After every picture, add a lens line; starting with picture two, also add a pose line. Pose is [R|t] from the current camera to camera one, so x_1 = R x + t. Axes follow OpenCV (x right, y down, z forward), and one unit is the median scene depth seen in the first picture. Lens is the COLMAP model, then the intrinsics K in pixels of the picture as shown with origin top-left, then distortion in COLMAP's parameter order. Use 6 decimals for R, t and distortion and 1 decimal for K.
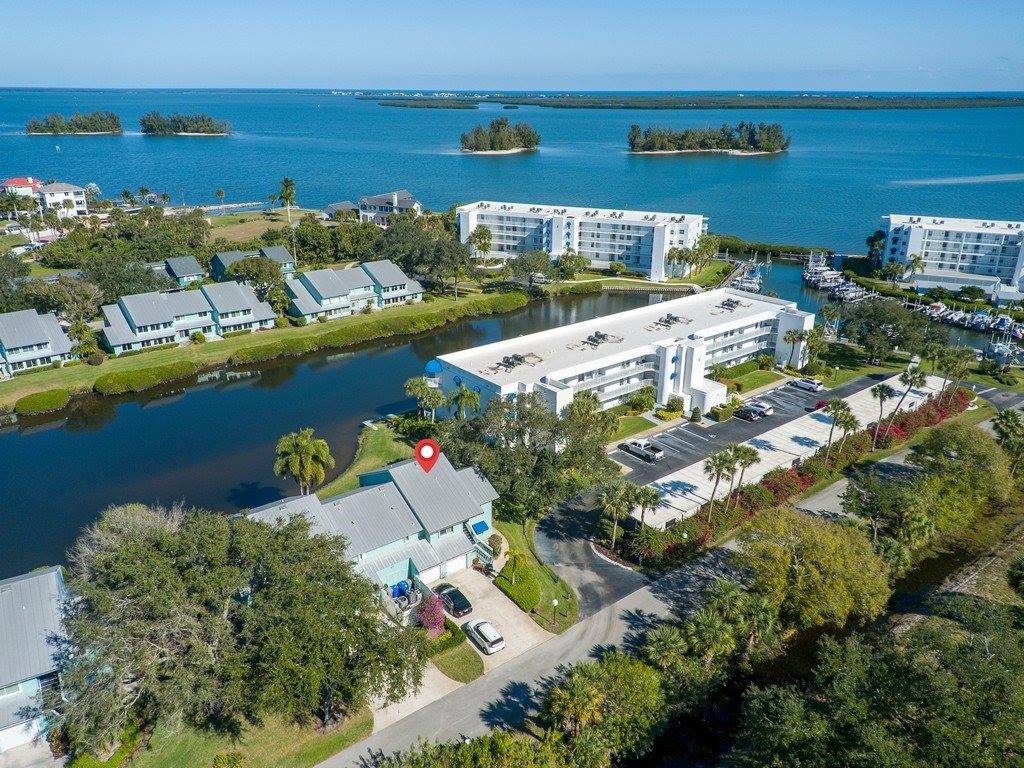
lens RADIAL K [[765.5, 0, 512.0], [0, 765.5, 383.2], [0, 0, 1]] dist [0.026472, -0.045579]
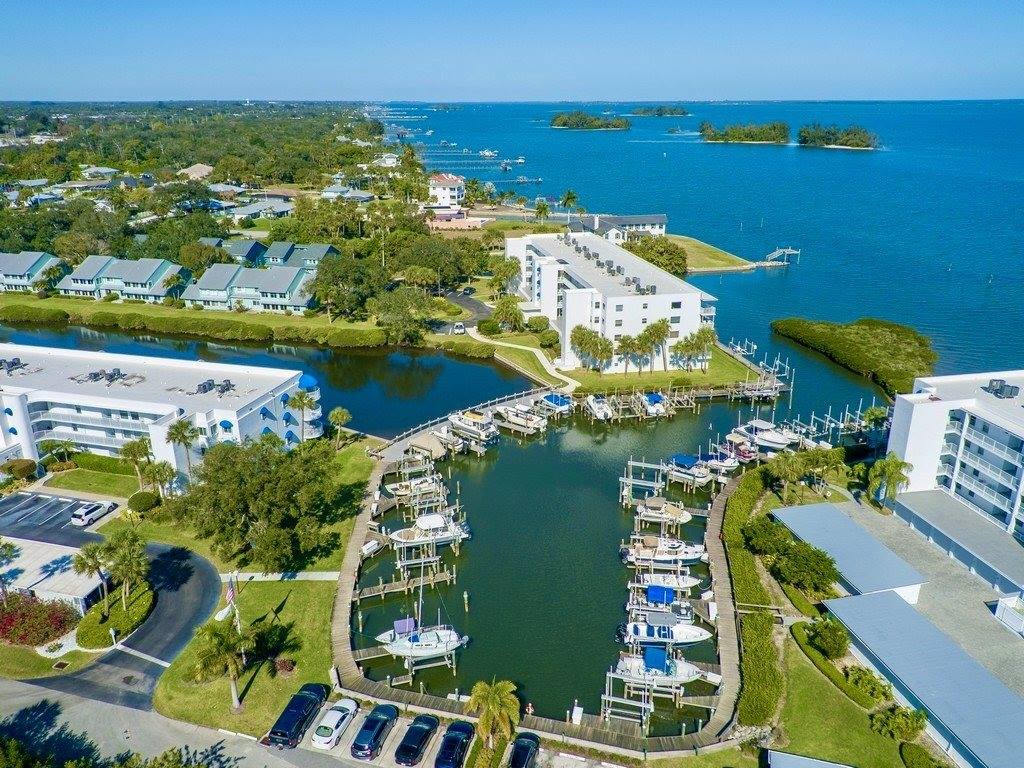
lens RADIAL K [[765.5, 0, 512.2], [0, 765.5, 385.2], [0, 0, 1]] dist [0.026472, -0.045579]
pose [[0.570422, 0.272267, -0.774912, 0.885388], [-0.281844, 0.951059, 0.126688, -0.242207], [0.771481, 0.146139, 0.619242, 0.683502]]
